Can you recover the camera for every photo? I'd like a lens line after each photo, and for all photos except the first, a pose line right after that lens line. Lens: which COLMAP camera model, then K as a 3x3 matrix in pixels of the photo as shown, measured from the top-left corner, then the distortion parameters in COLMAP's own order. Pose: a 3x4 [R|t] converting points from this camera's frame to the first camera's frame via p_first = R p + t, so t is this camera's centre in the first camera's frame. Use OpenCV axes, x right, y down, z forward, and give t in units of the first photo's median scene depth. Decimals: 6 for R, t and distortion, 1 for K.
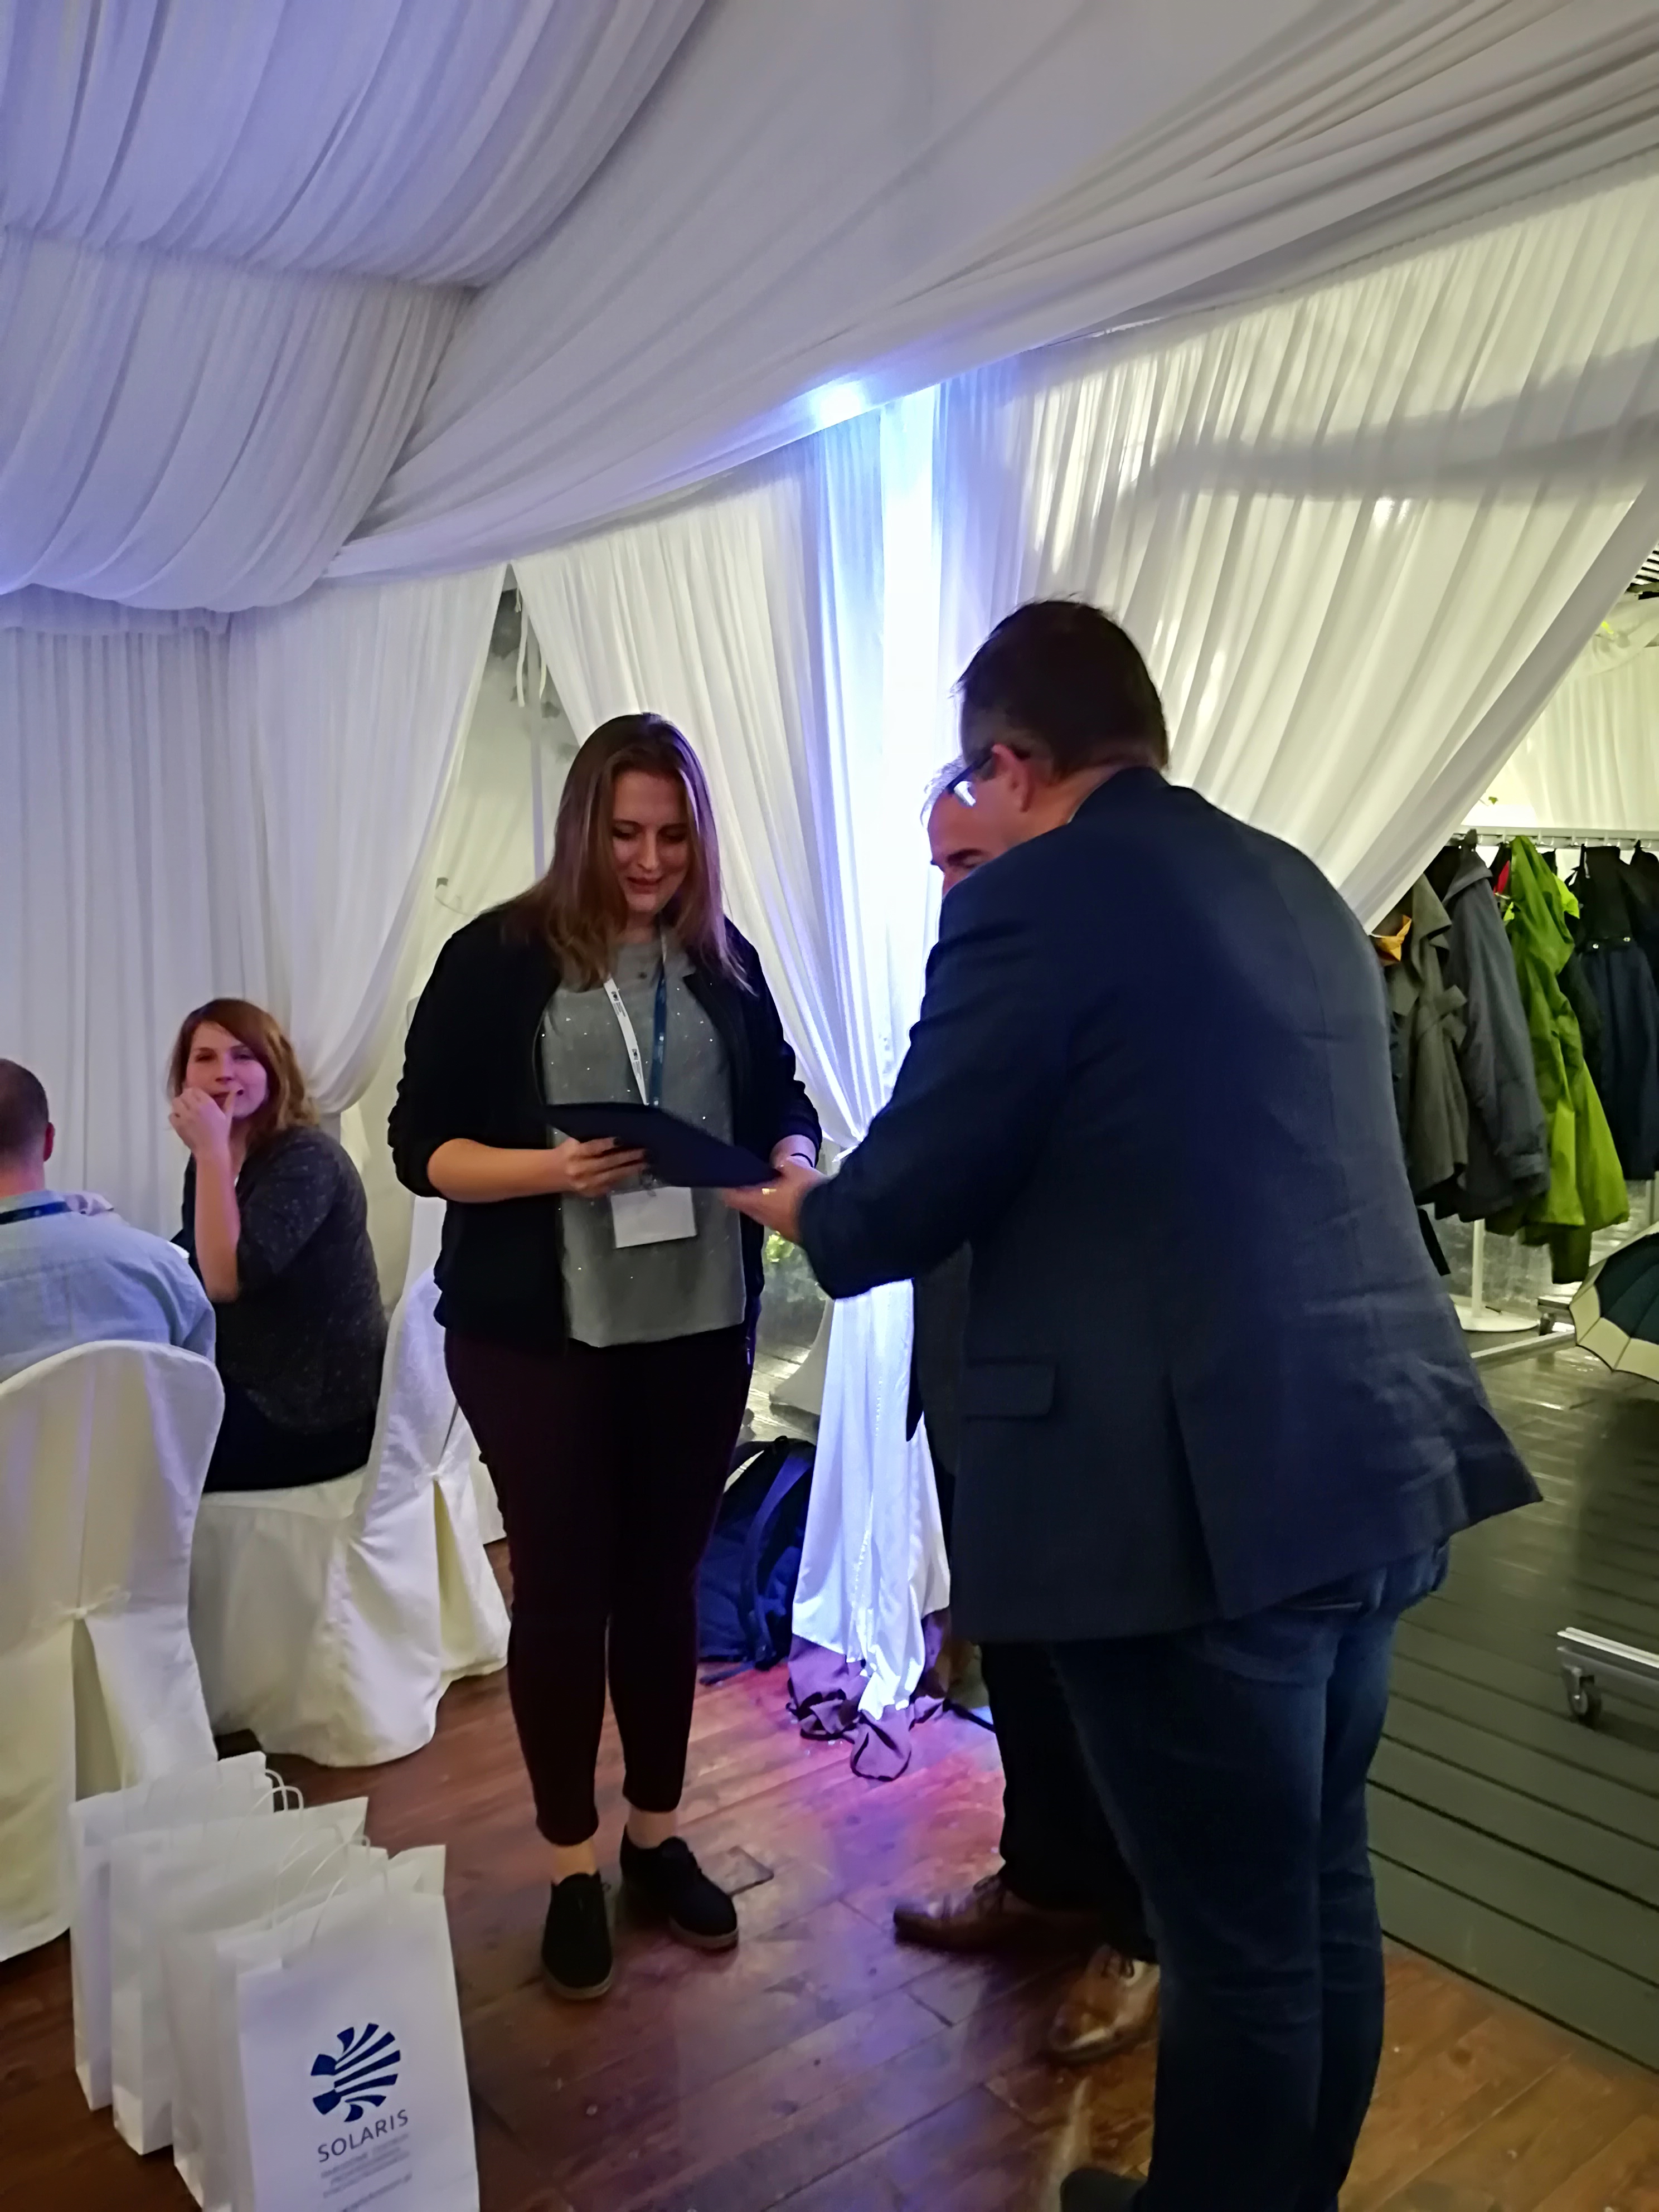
lens RADIAL K [[1780.8, 0, 844.9], [0, 1780.8, 1104.6], [0, 0, 1]] dist [0.072382, -0.072962]
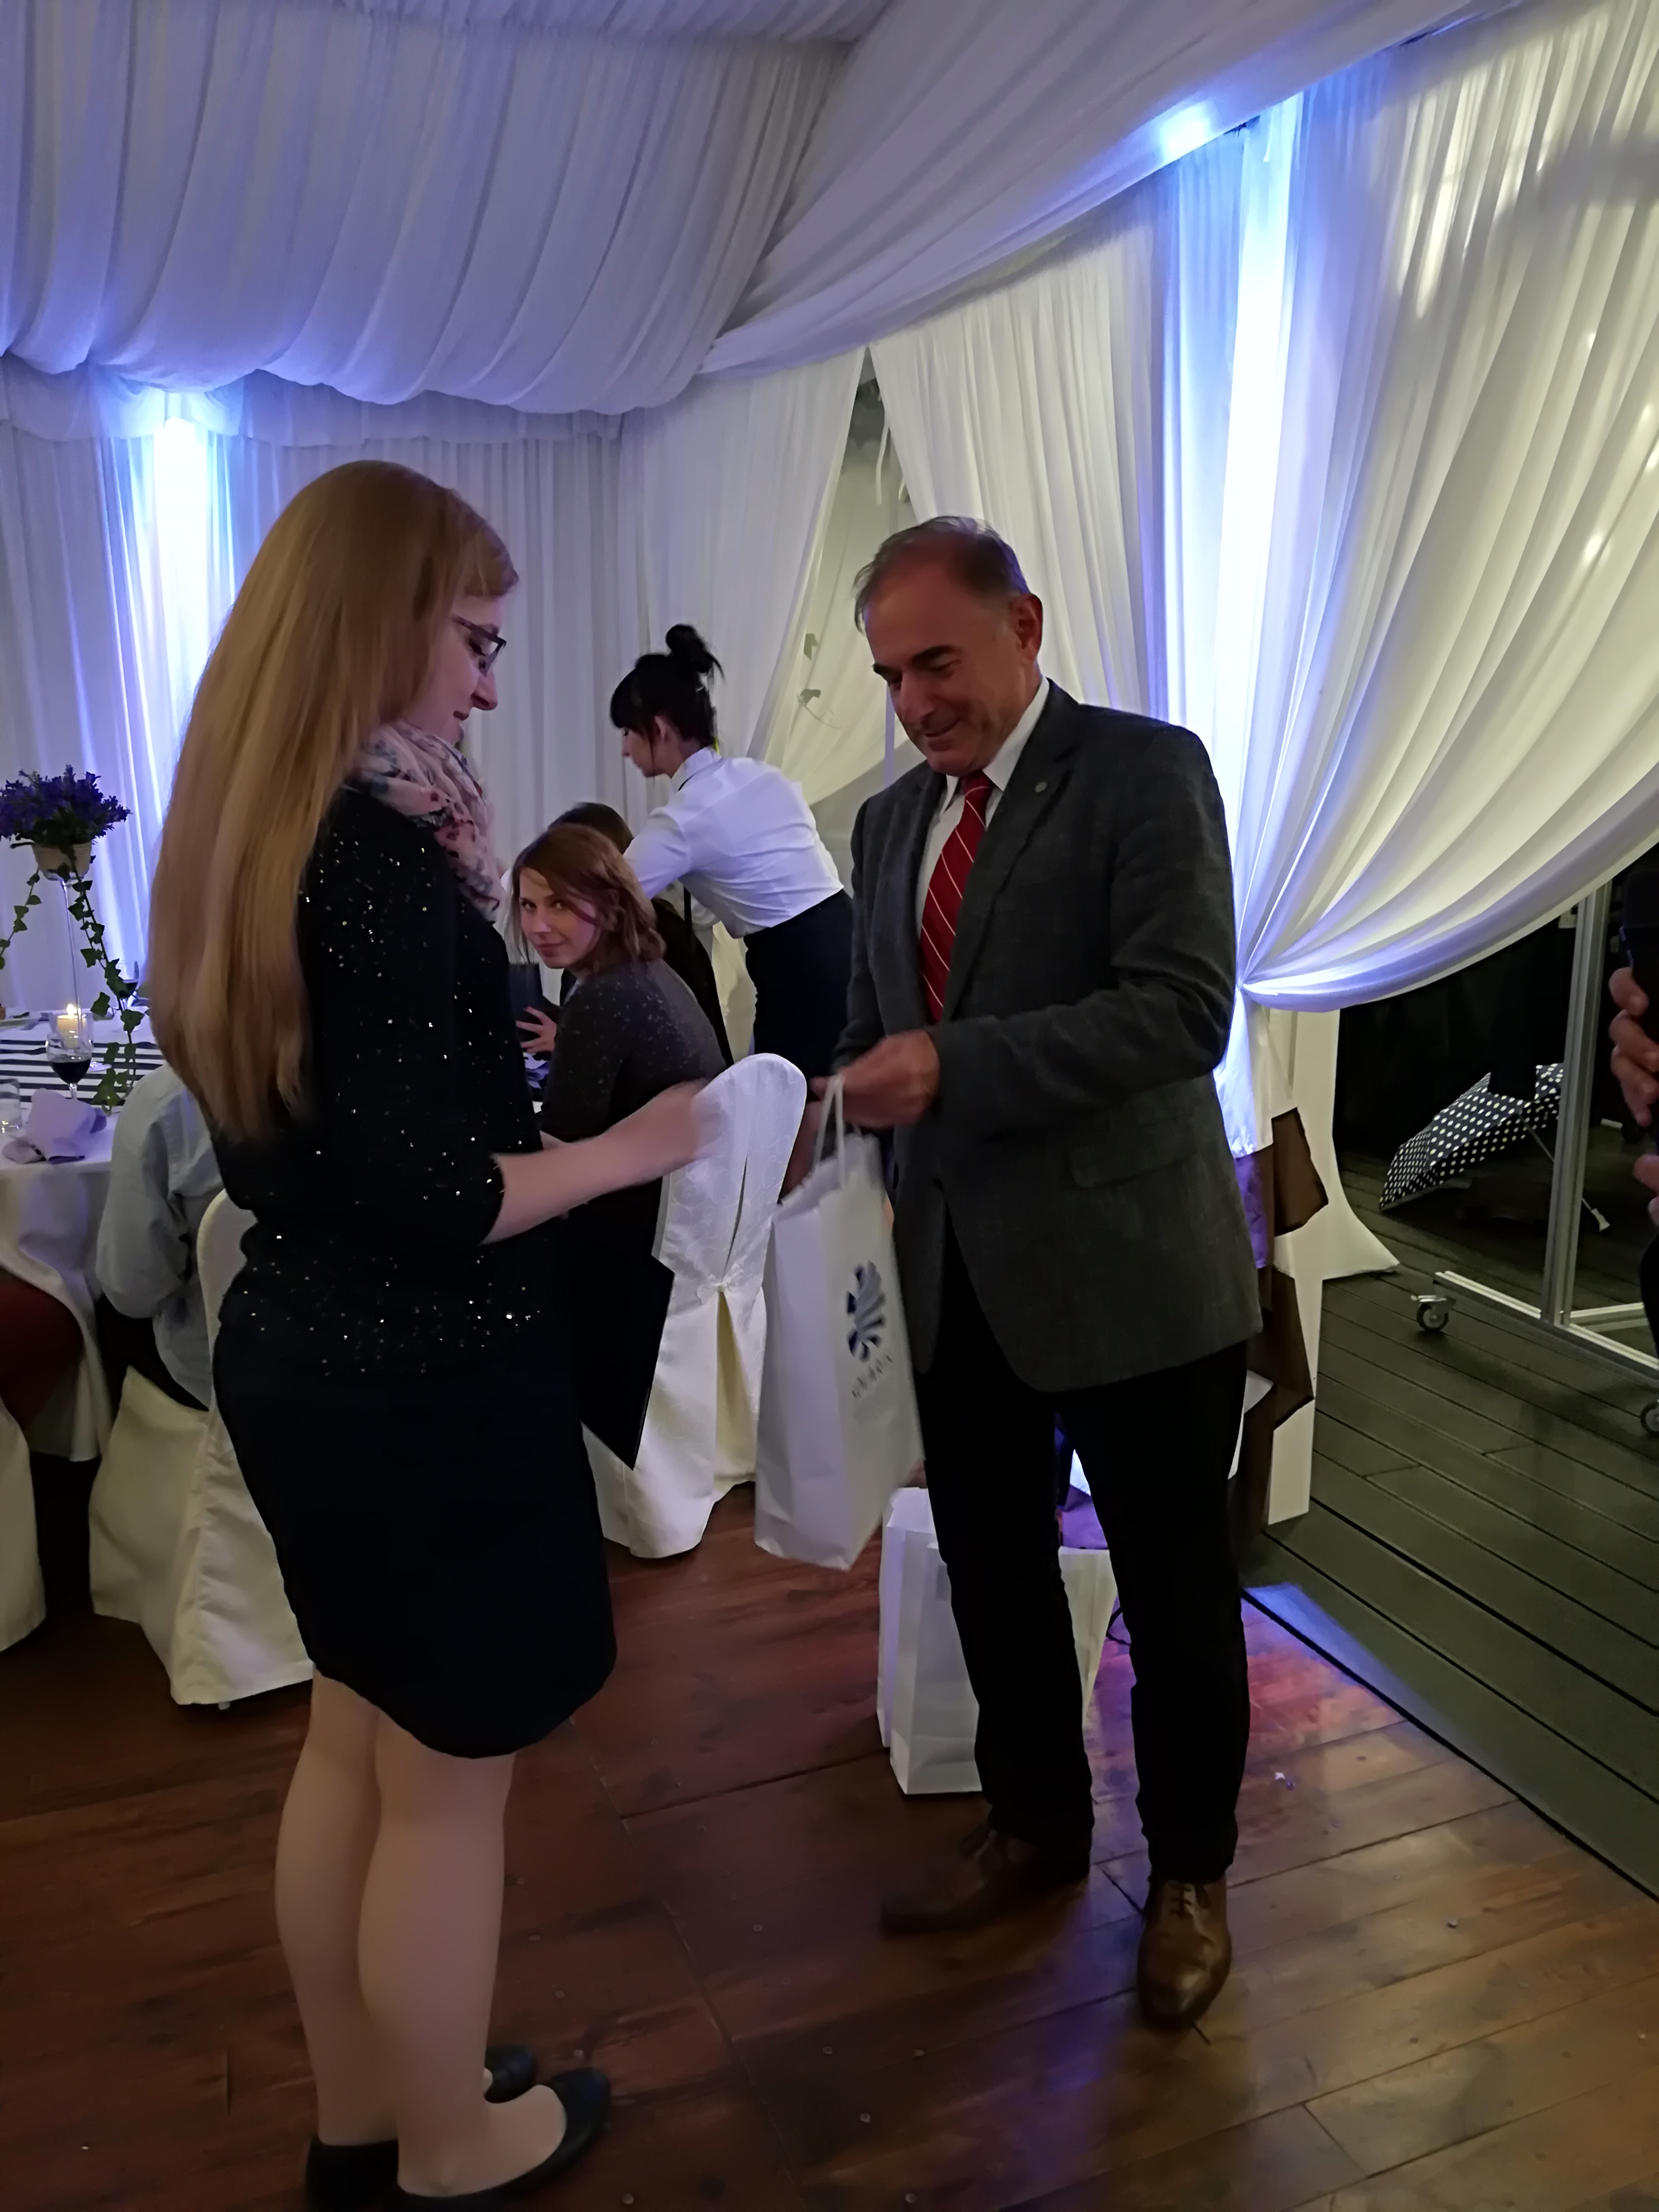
lens RADIAL K [[1780.8, 0, 844.9], [0, 1780.8, 1104.6], [0, 0, 1]] dist [0.072382, -0.072962]
pose [[0.965621, 0.069368, -0.250526, 0.080919], [-0.045699, 0.994028, 0.099094, 0.002770], [0.255904, -0.084239, 0.963025, 0.059304]]
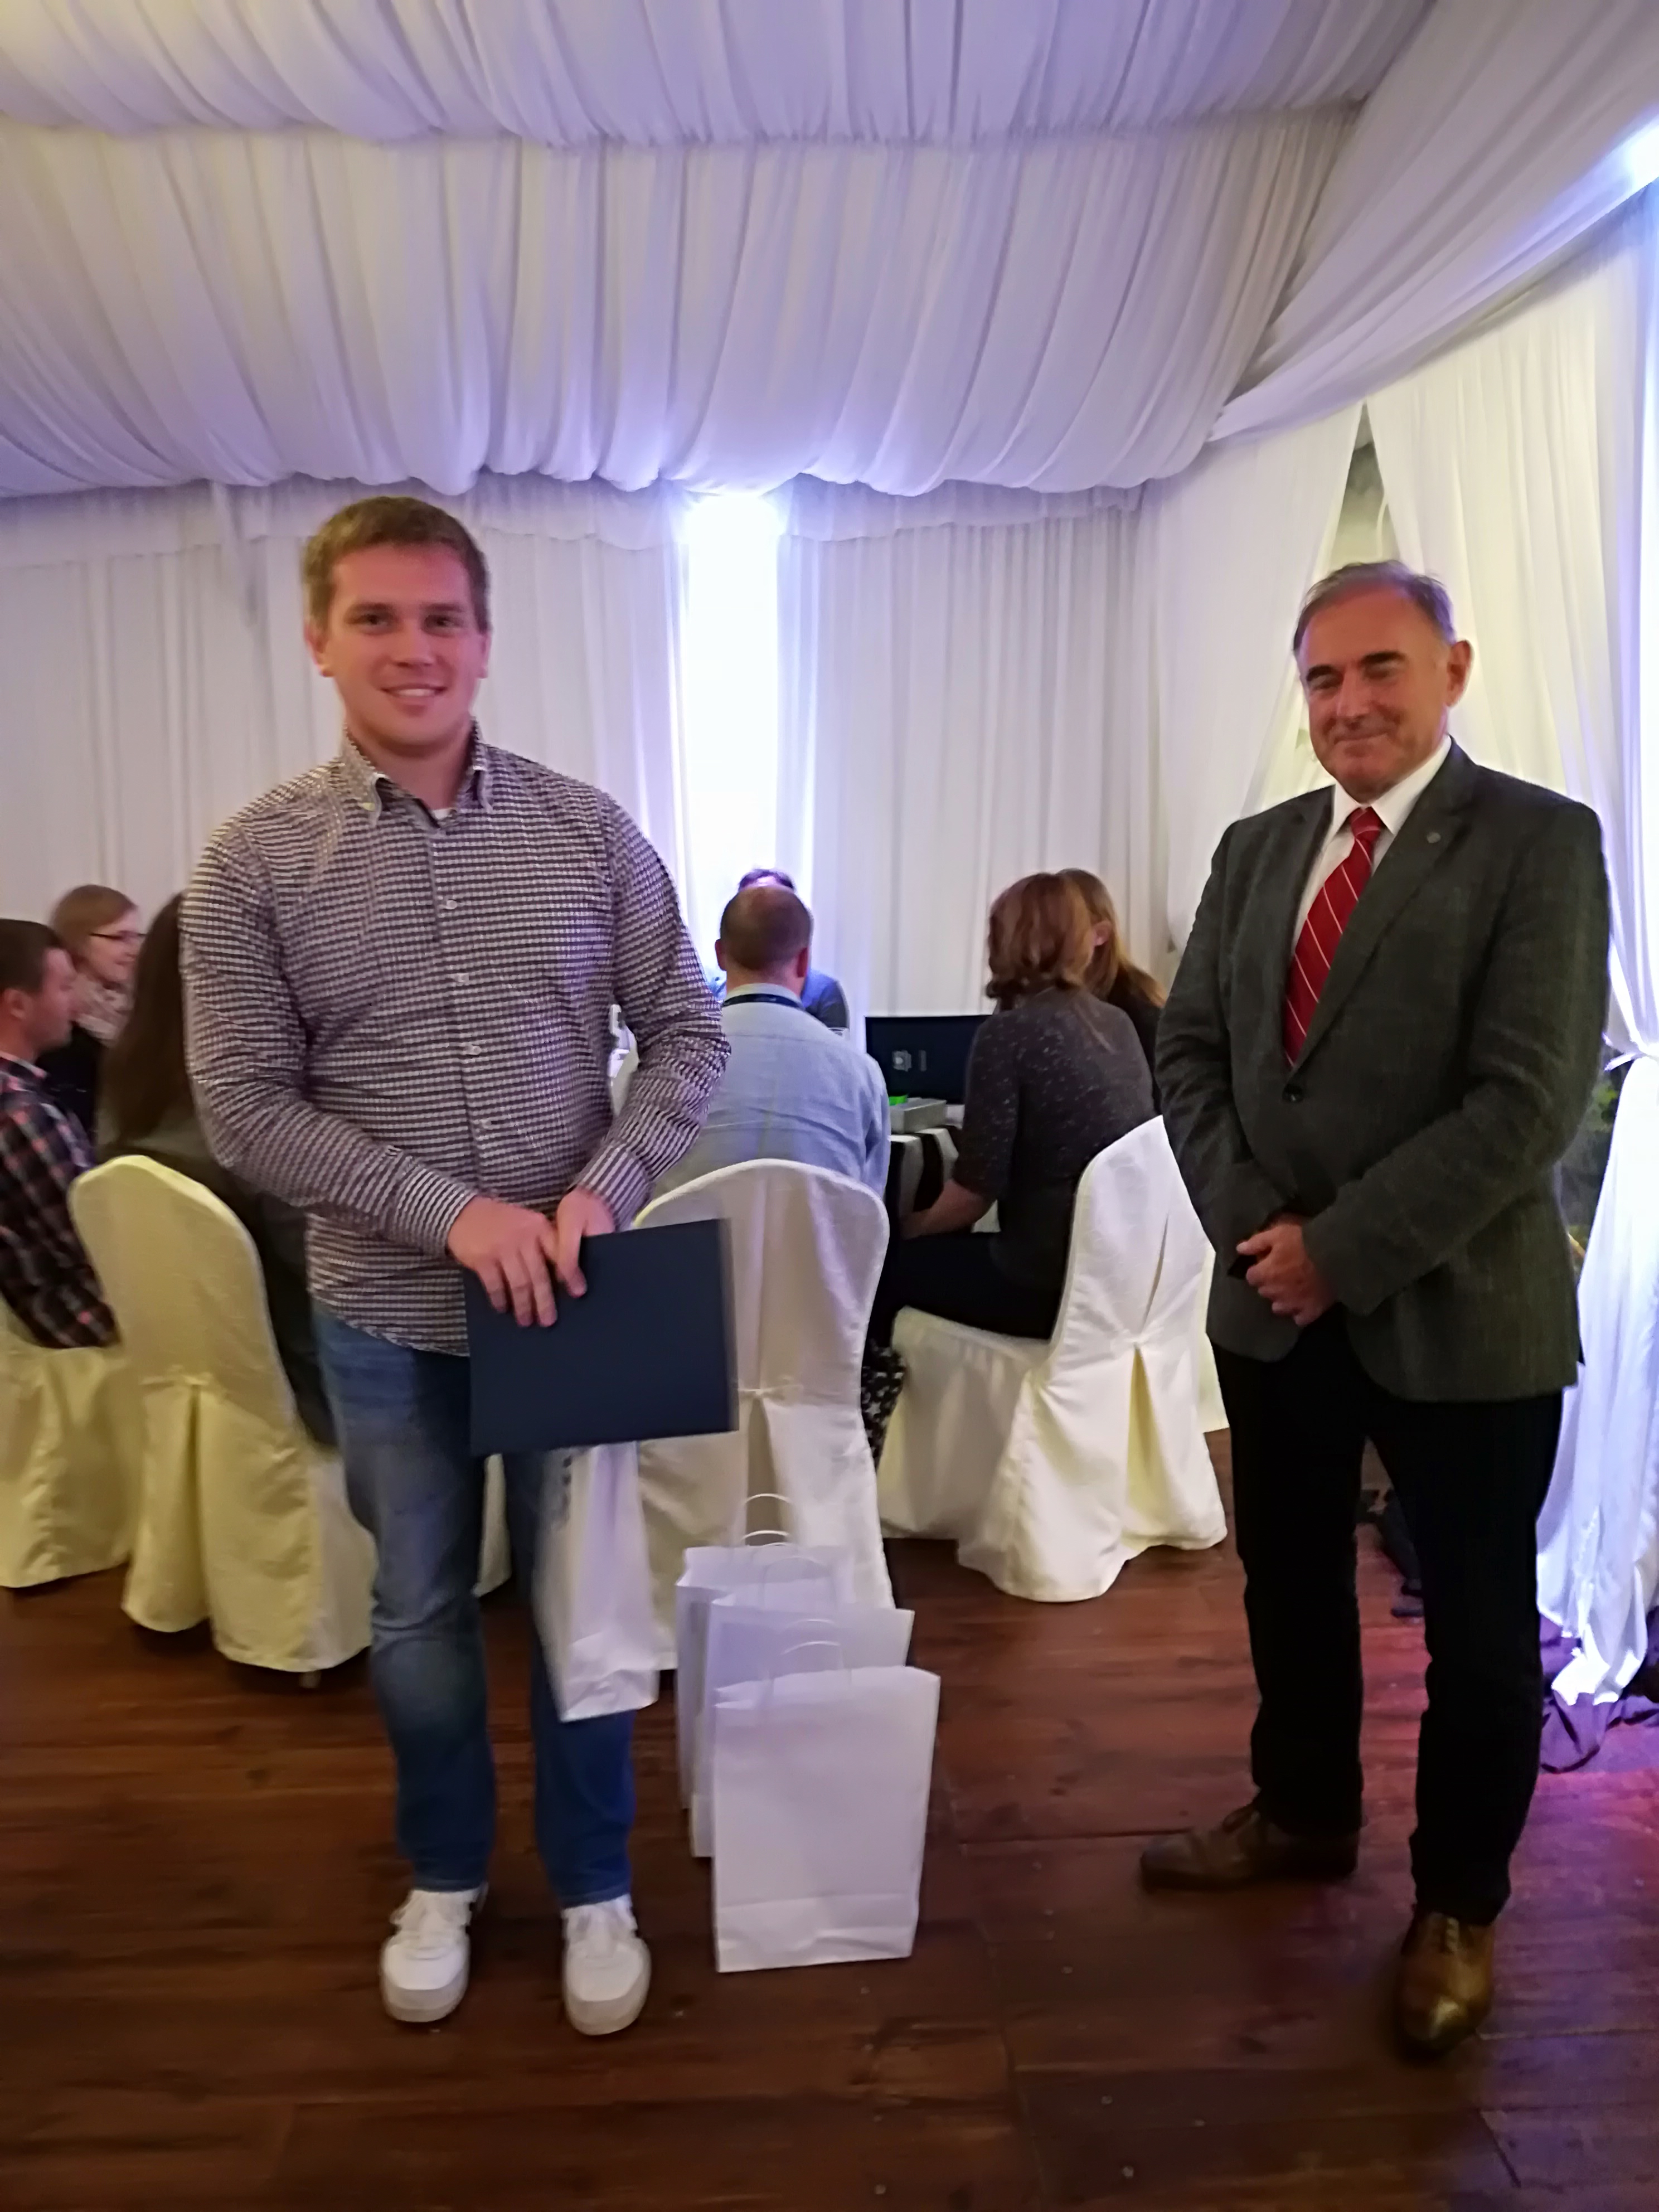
lens RADIAL K [[1794.3, 0, 829.5], [0, 1794.3, 1106.0], [0, 0, 1]] dist [0.084596, -0.094137]
pose [[0.824700, 0.099417, -0.556764, 0.175808], [-0.065144, 0.994575, 0.081100, 0.003354], [0.561806, -0.030613, 0.826703, 0.066264]]
